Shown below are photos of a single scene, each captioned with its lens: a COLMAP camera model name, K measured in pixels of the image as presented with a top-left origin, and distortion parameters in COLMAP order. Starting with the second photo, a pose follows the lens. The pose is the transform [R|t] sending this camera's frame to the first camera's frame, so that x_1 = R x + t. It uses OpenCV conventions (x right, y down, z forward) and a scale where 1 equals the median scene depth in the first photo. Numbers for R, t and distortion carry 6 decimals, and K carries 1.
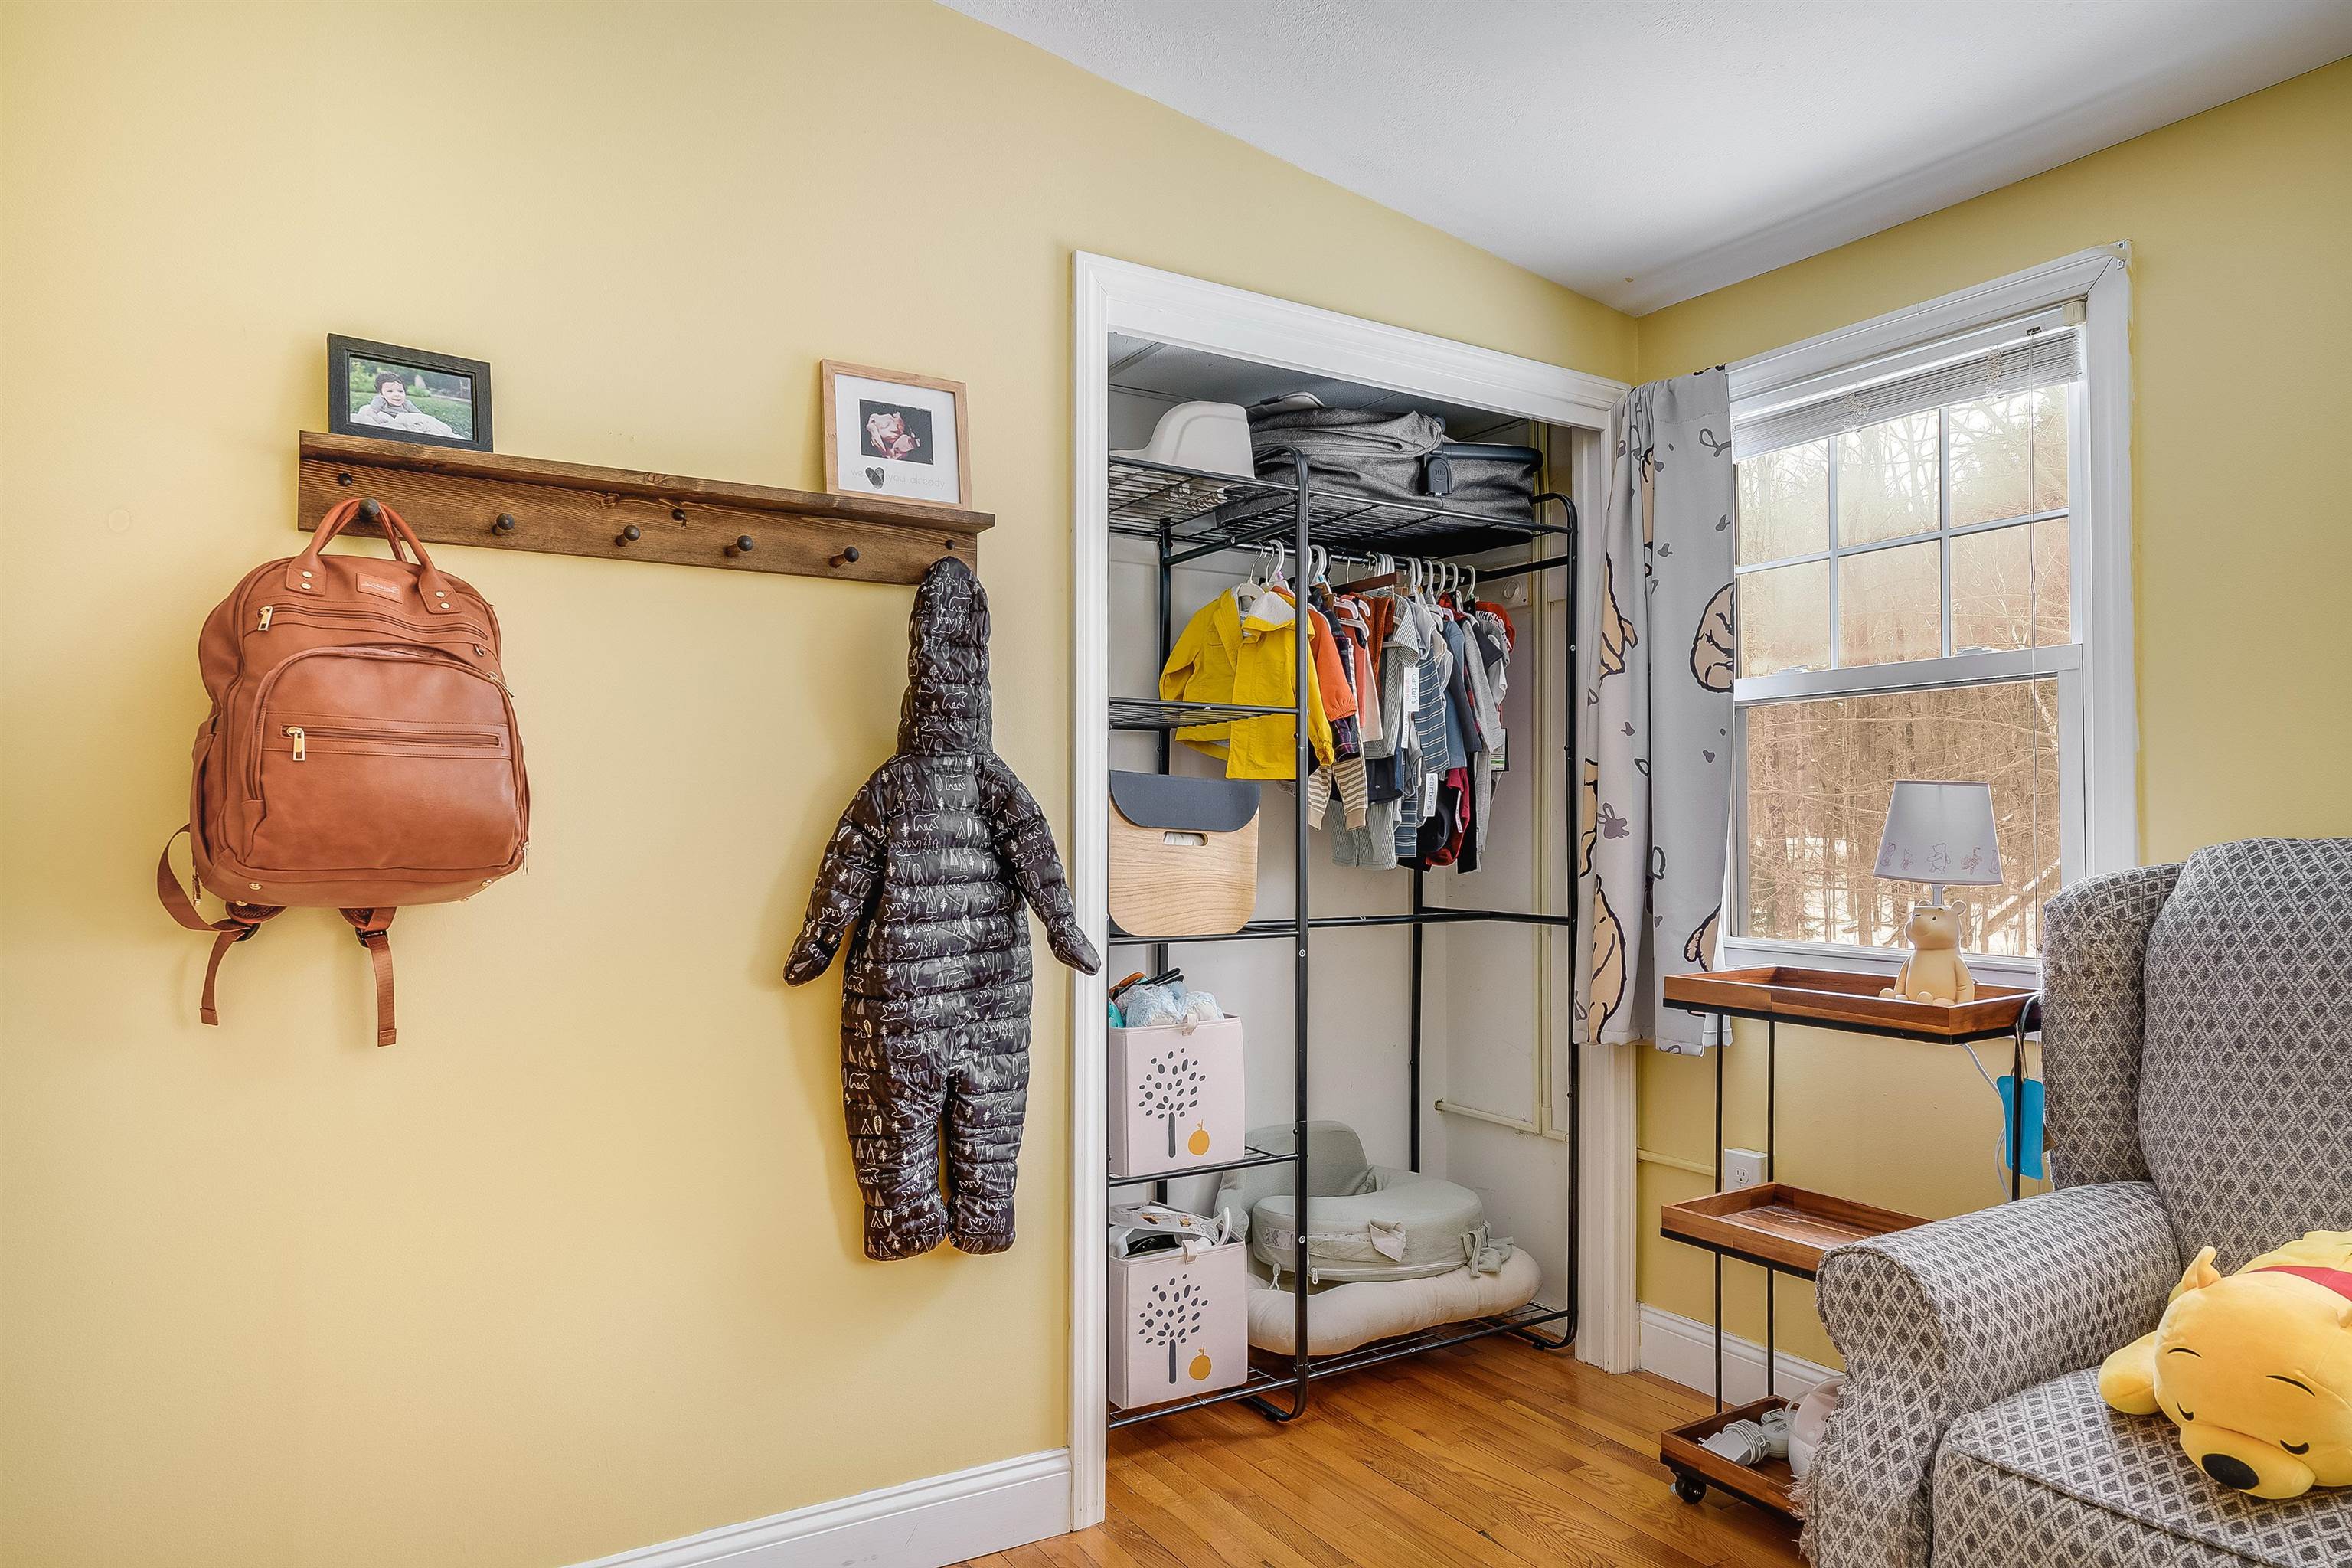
lens RADIAL K [[1414.7, 0, 1173.5], [0, 1414.7, 827.1], [0, 0, 1]] dist [-0.037902, 0.000024]
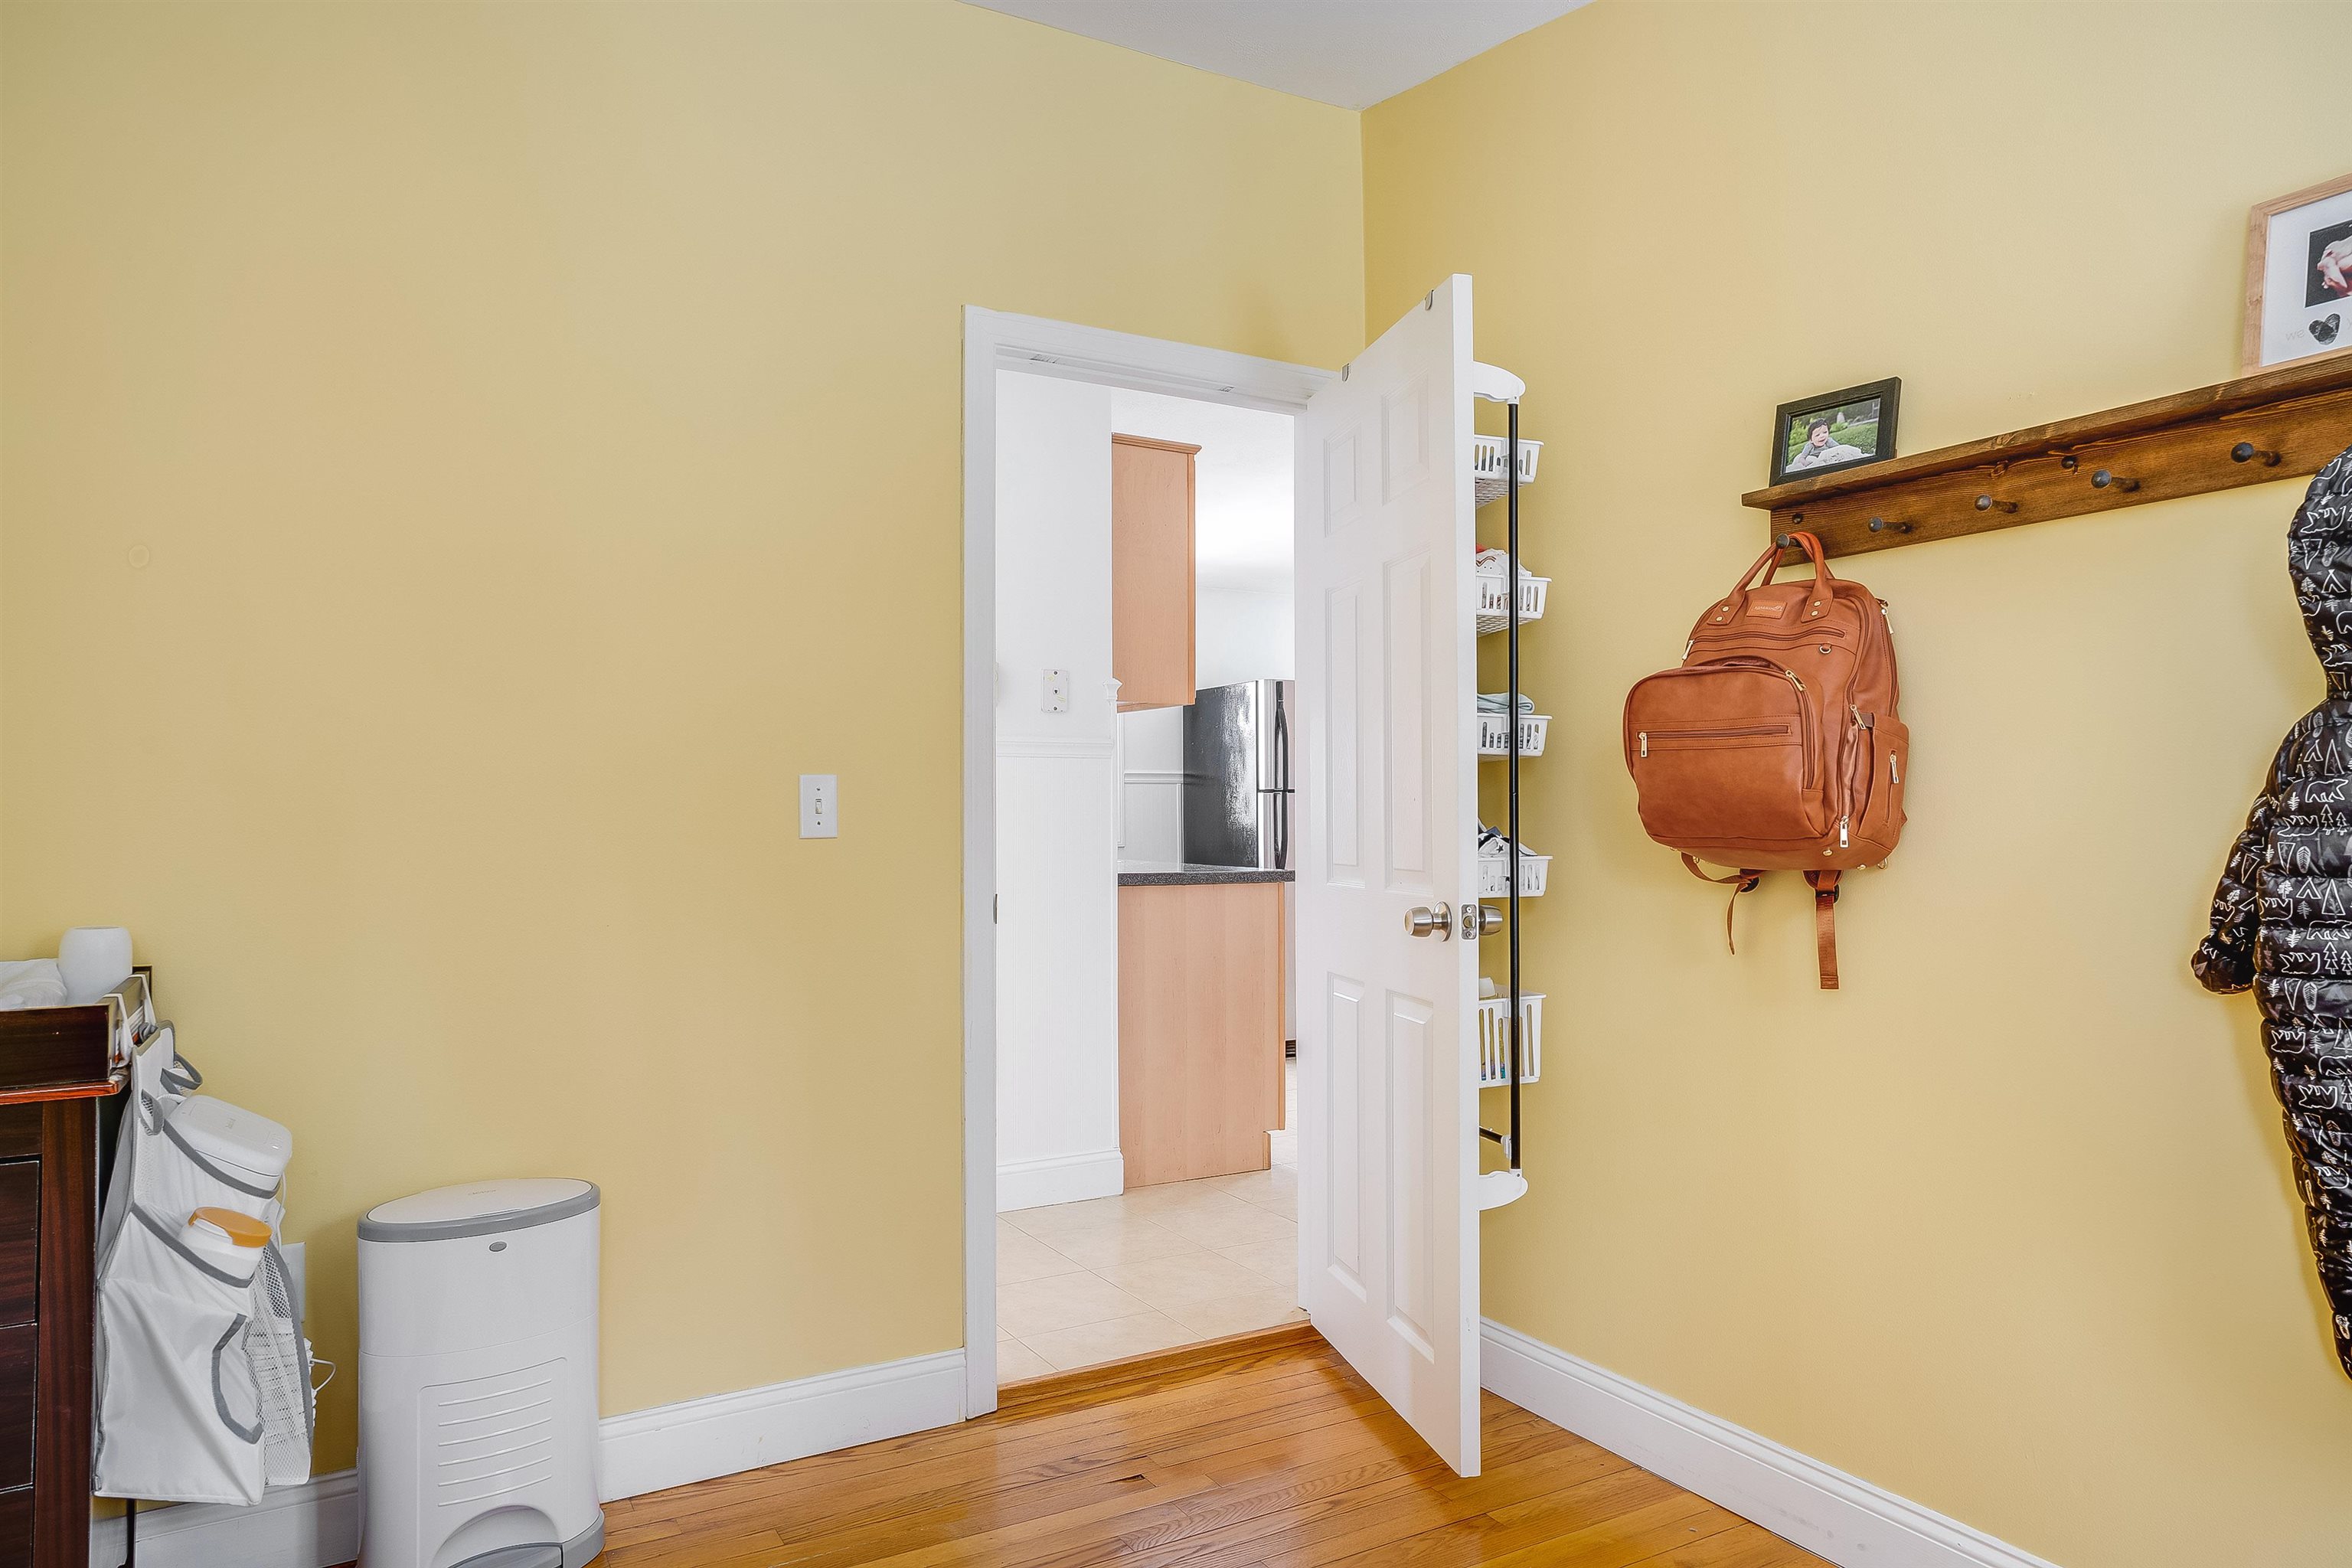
lens RADIAL K [[1490.7, 0, 1176.0], [0, 1490.7, 784.0], [0, 0, 1]] dist [0.002540, 0.001852]
pose [[-0.040470, -0.018571, -0.999008, 0.638593], [0.011122, 0.999757, -0.019035, 0.001246], [0.999119, -0.011882, -0.040254, 0.444906]]
